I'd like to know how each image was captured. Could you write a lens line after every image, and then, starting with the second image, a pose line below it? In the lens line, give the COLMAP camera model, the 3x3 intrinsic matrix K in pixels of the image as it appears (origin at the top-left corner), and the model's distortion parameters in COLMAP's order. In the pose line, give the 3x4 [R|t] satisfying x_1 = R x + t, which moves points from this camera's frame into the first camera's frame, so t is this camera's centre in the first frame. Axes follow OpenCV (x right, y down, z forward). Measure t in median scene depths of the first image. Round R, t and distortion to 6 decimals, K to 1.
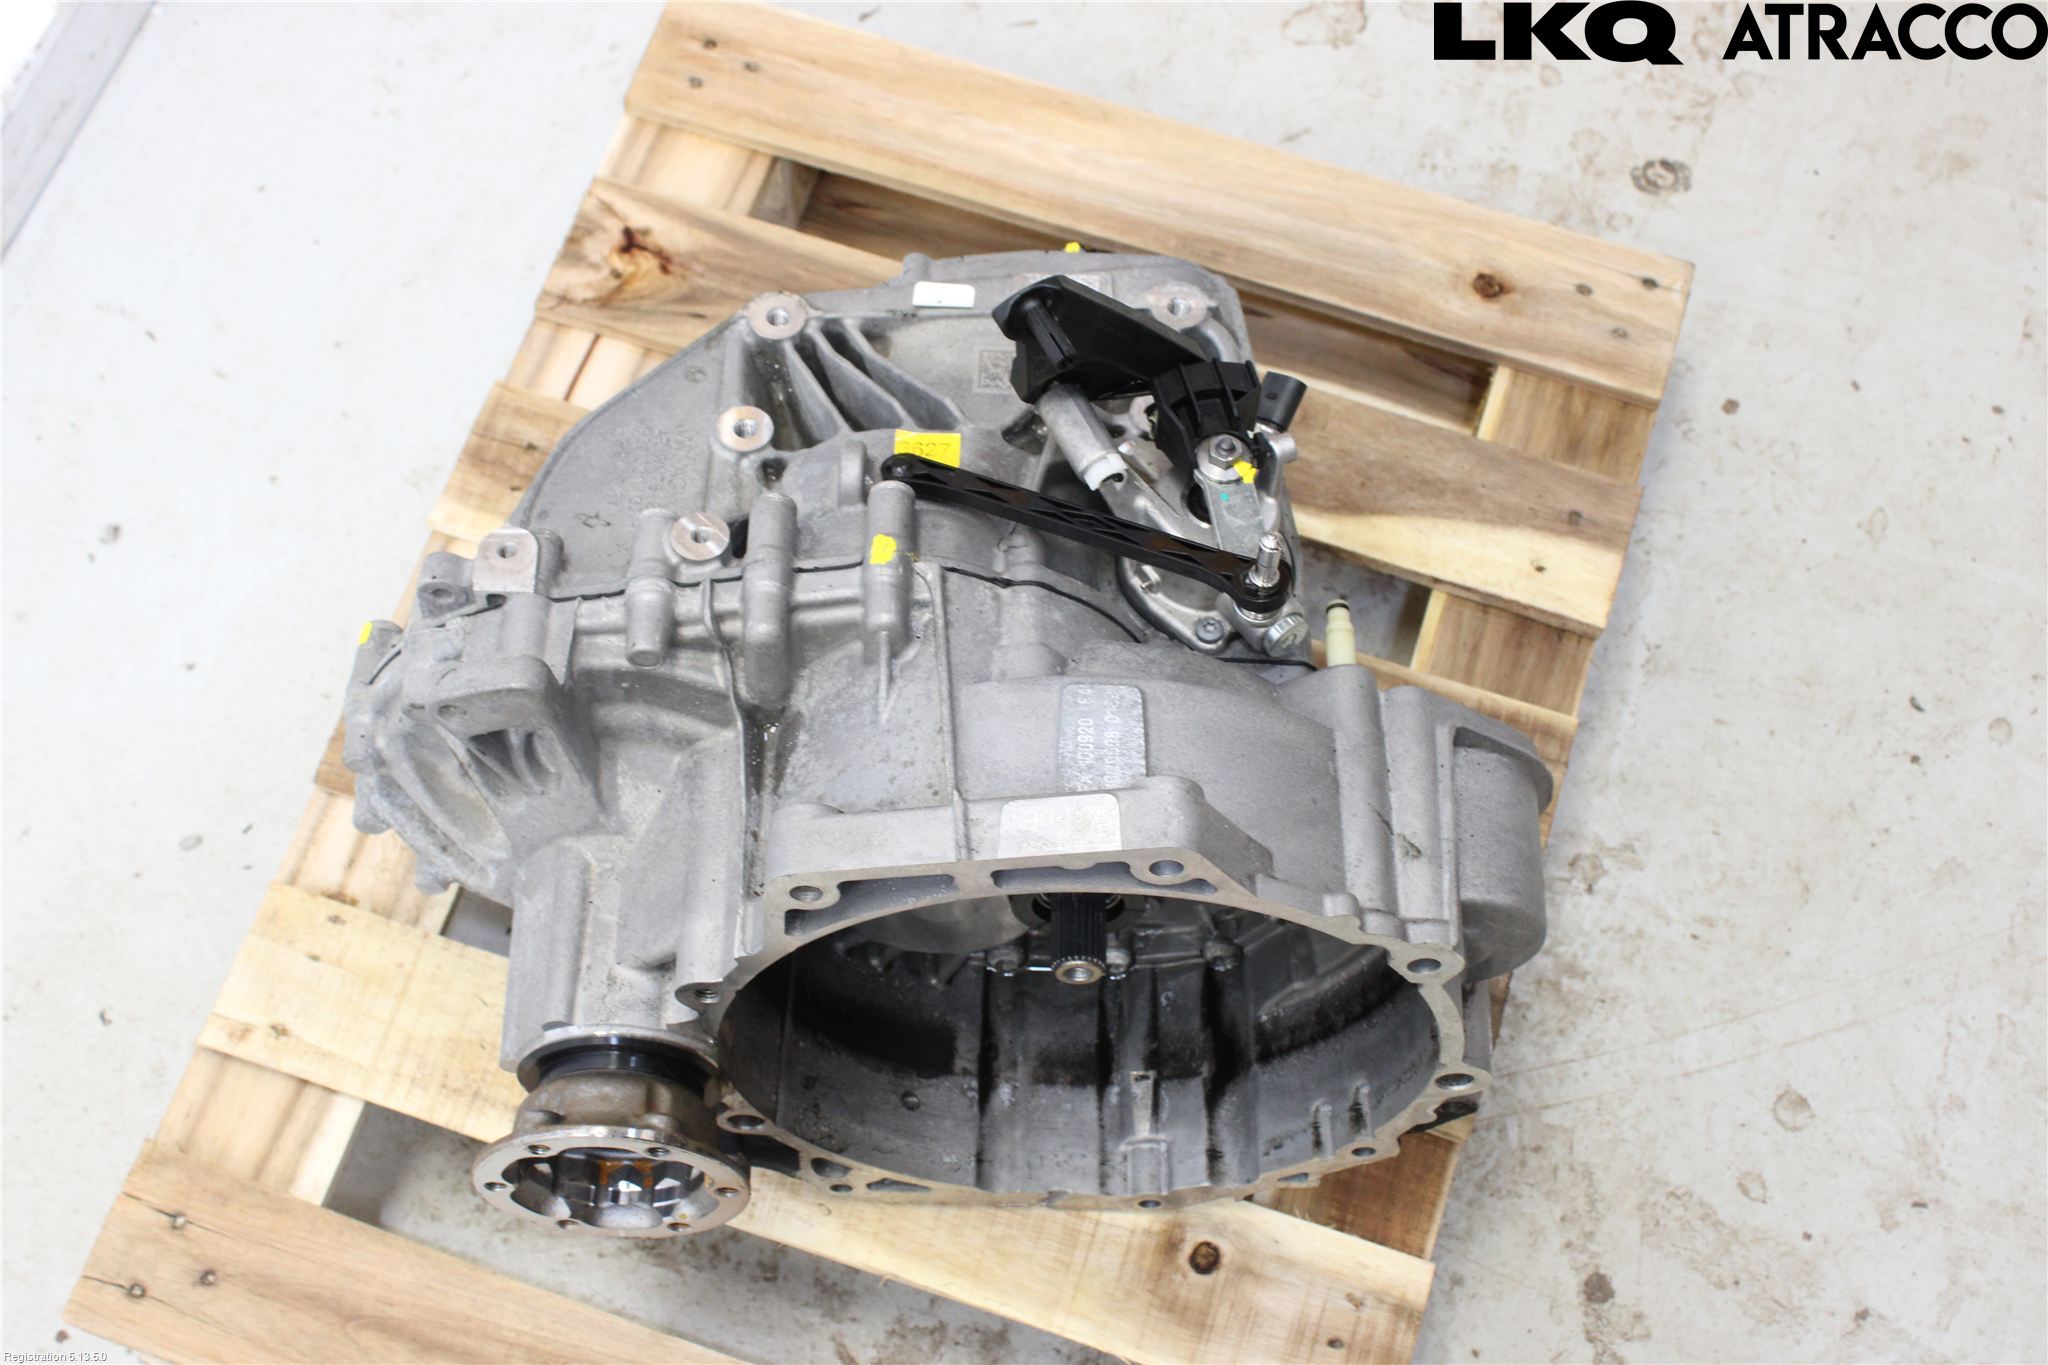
lens RADIAL K [[2609.3, 0, 1014.1], [0, 2609.3, 689.5], [0, 0, 1]] dist [-0.020317, 0.000000]
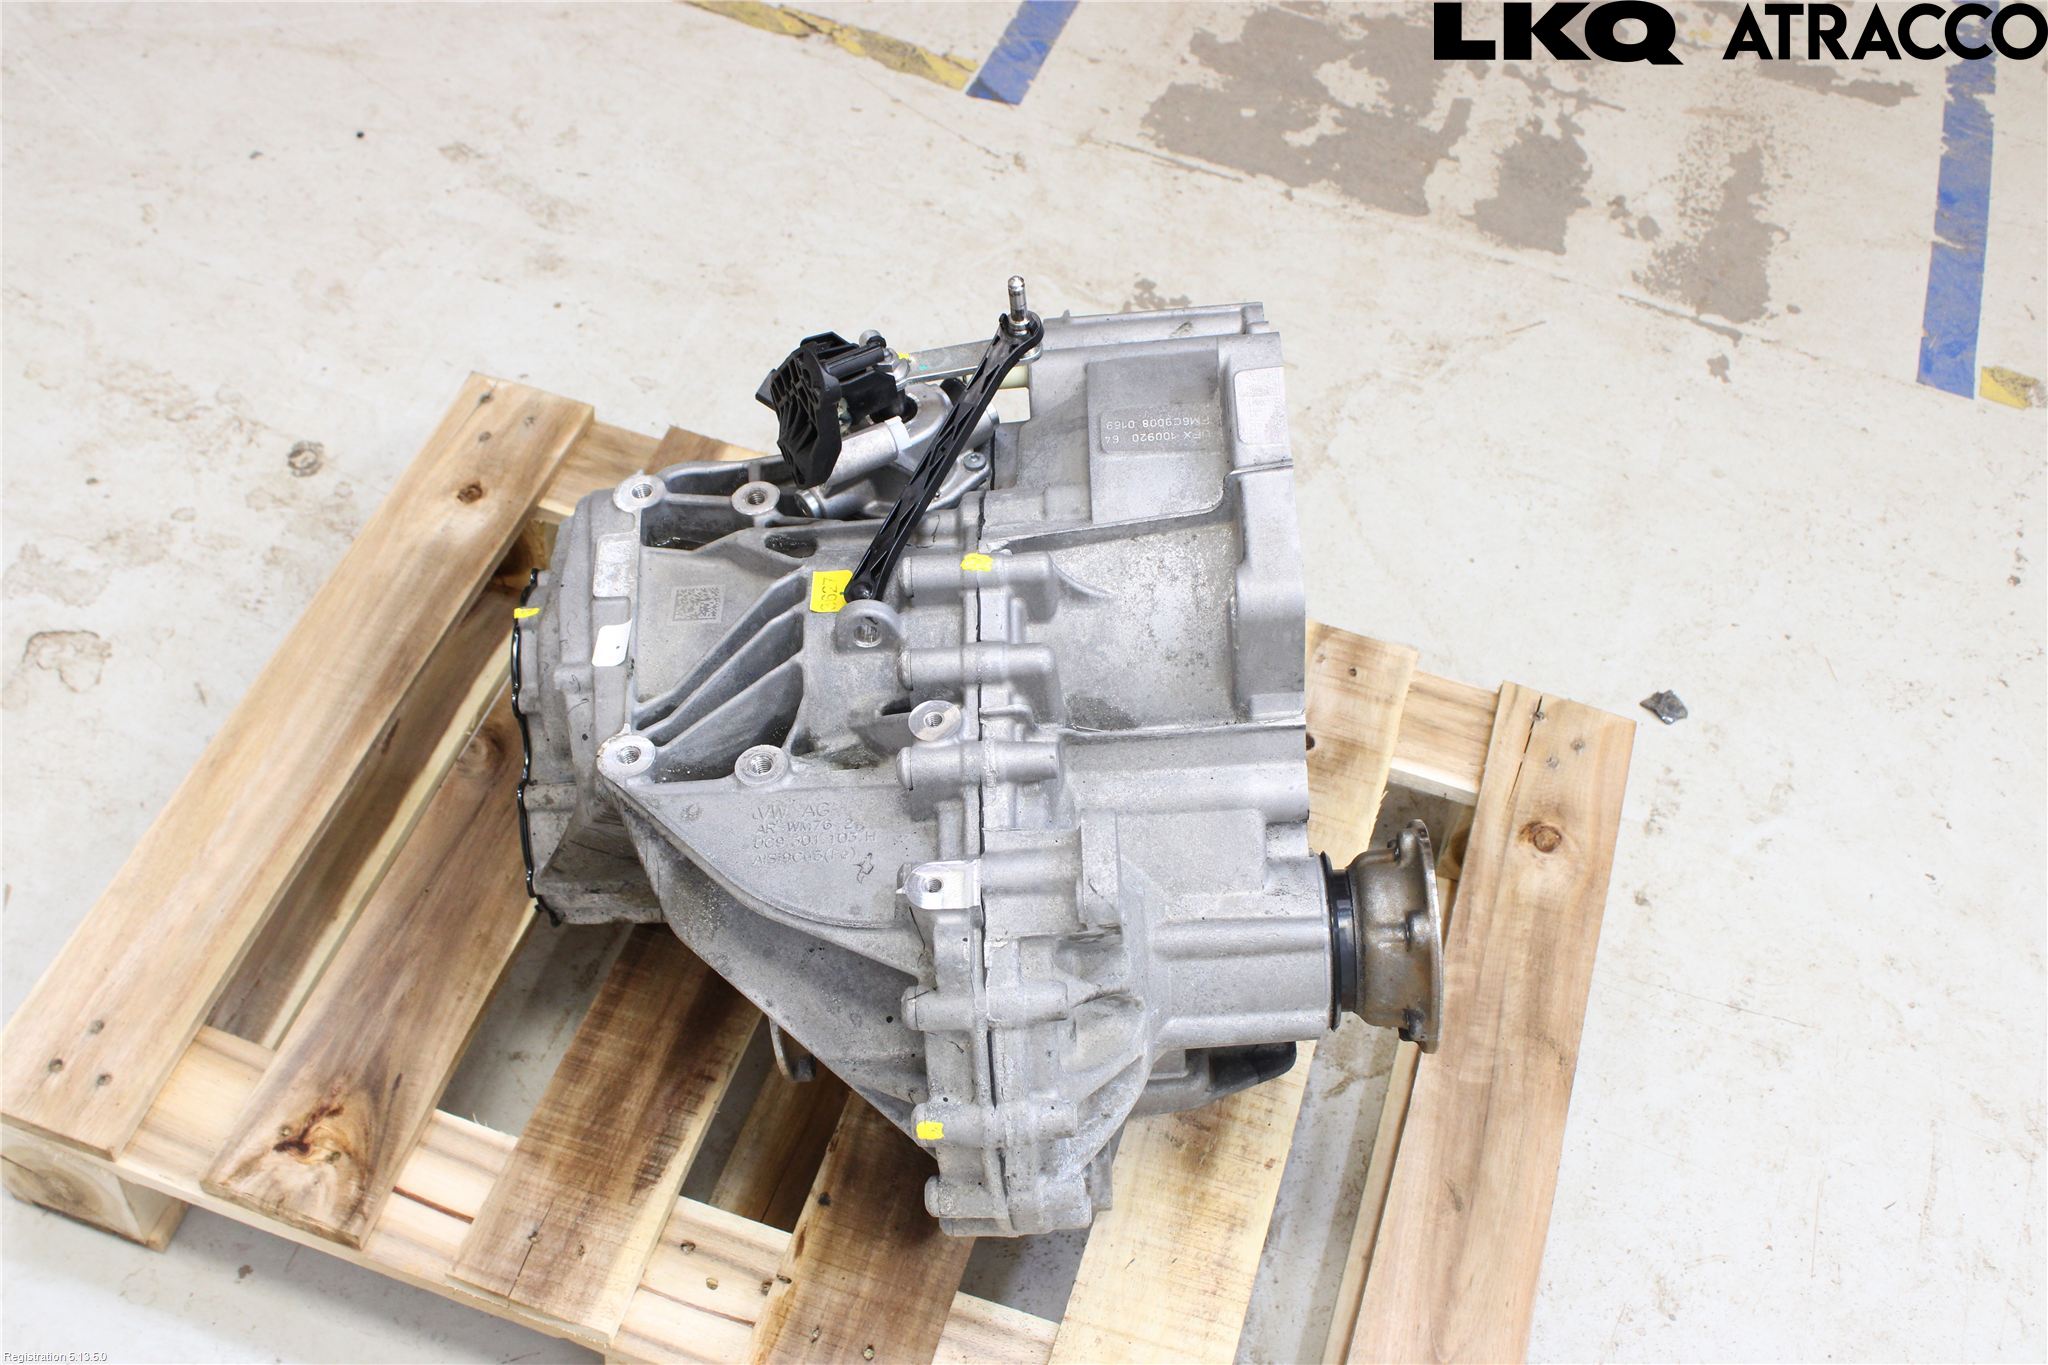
lens RADIAL K [[2267.5, 0, 1013.2], [0, 2267.5, 682.3], [0, 0, 1]] dist [-0.068338, 0.000000]
pose [[-0.014603, -0.769498, 0.638482, -0.537731], [0.883591, 0.288962, 0.368466, -0.288968], [-0.468031, 0.569538, 0.675702, 0.244567]]
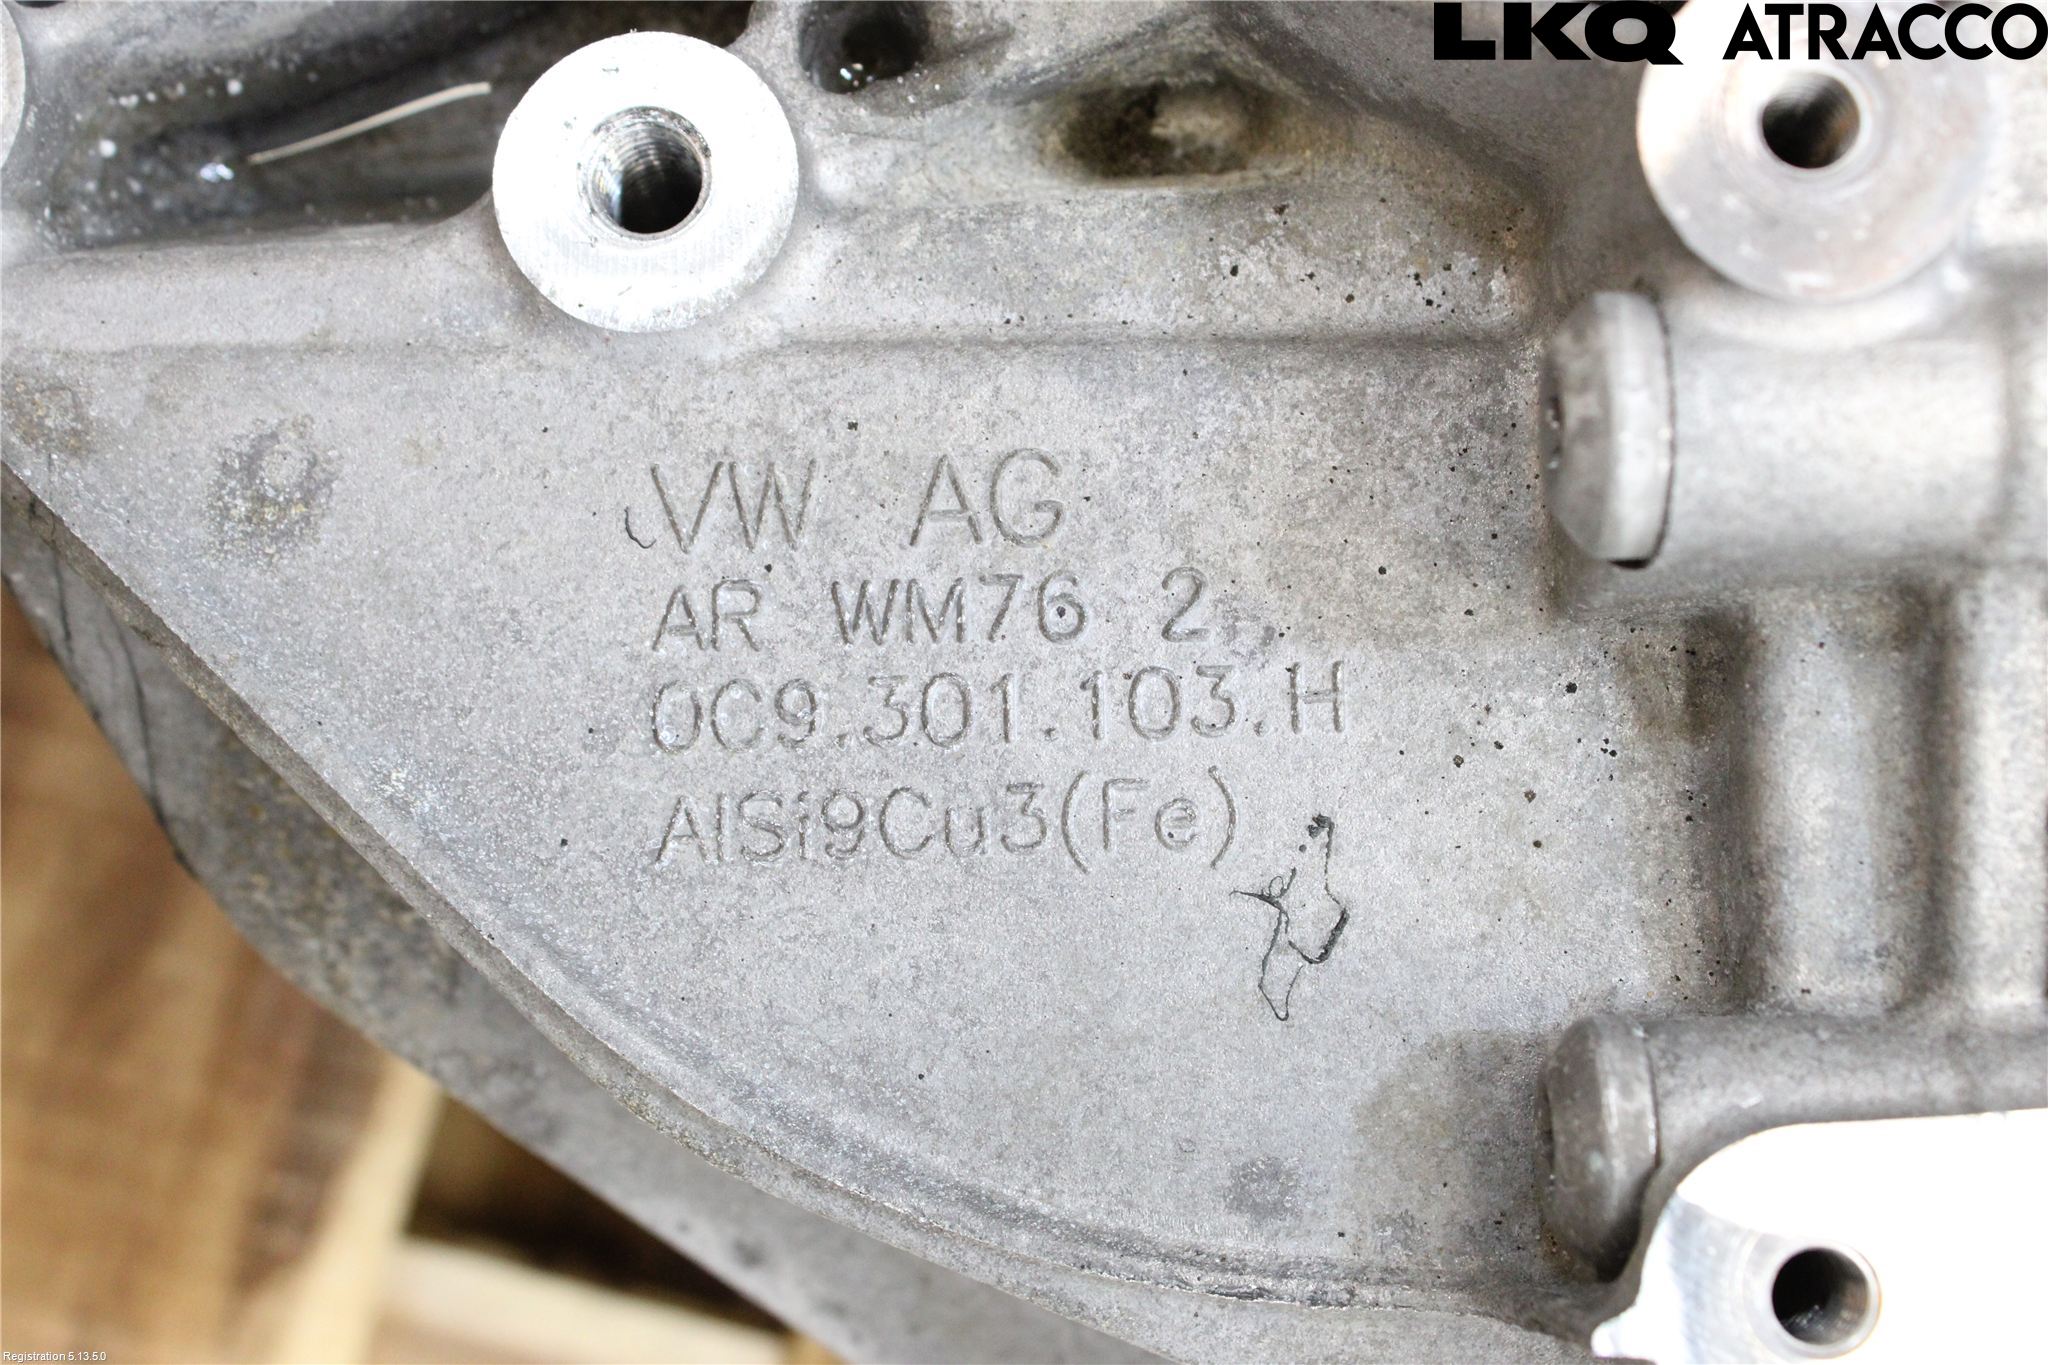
lens RADIAL K [[3111.9, 0, 1016.1], [0, 3111.9, 683.0], [0, 0, 1]] dist [0.104221, 0.000000]
pose [[-0.035404, -0.995633, 0.086377, -0.128406], [0.861906, 0.013327, 0.506892, -0.152540], [-0.505830, 0.092395, 0.857671, 0.638990]]
